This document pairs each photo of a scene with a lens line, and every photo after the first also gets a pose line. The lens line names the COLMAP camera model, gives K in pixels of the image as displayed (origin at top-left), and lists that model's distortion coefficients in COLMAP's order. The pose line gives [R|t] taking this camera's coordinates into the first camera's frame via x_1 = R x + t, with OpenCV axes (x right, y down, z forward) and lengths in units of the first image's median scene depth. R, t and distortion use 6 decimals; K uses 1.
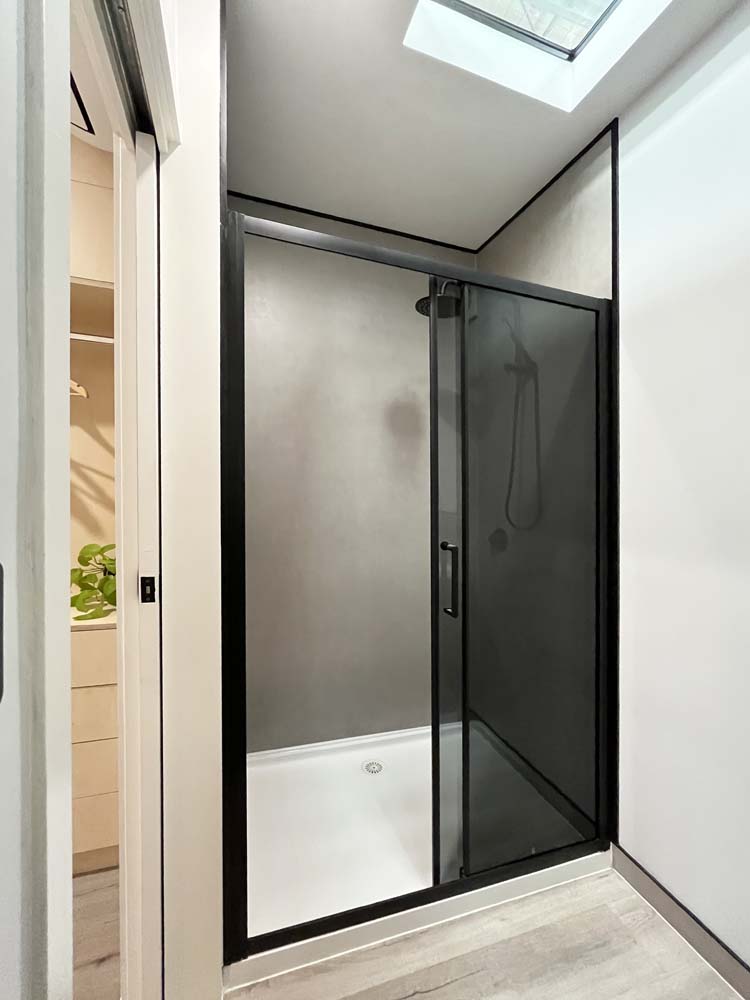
lens RADIAL K [[426.8, 0, 393.1], [0, 426.8, 496.9], [0, 0, 1]] dist [0.002197, 0.000460]
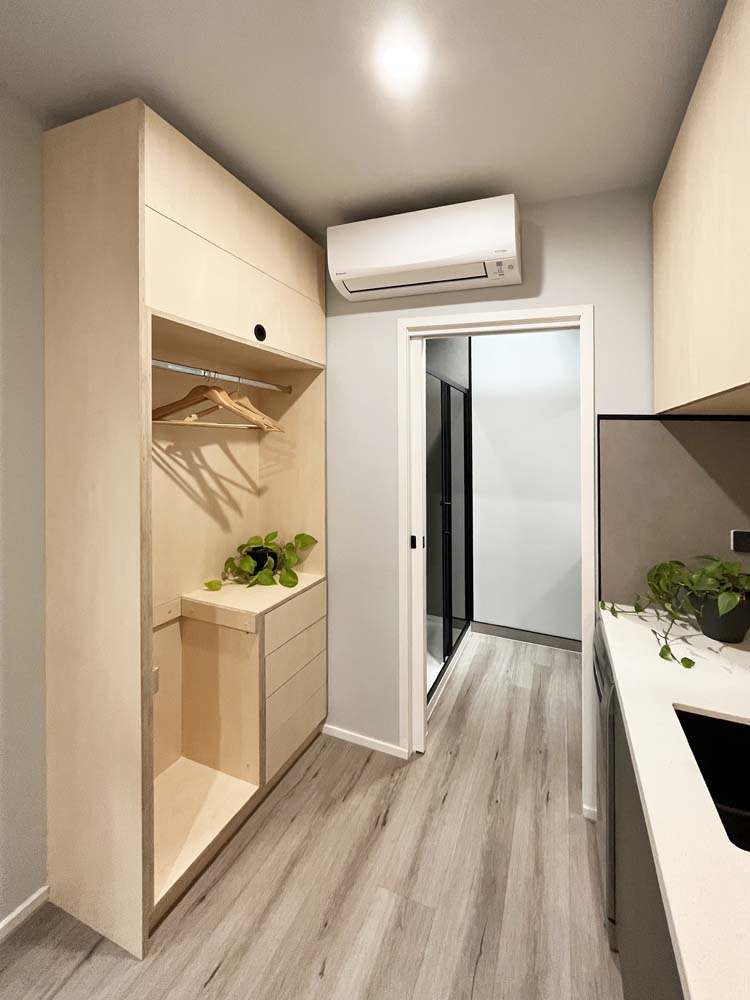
lens RADIAL K [[410.1, 0, 381.2], [0, 410.1, 443.4], [0, 0, 1]] dist [0.001042, 0.000089]
pose [[0.678254, -0.021458, 0.734514, -1.489096], [0.029985, 0.999549, 0.001513, -0.180890], [-0.734215, 0.020998, 0.678592, -0.176260]]
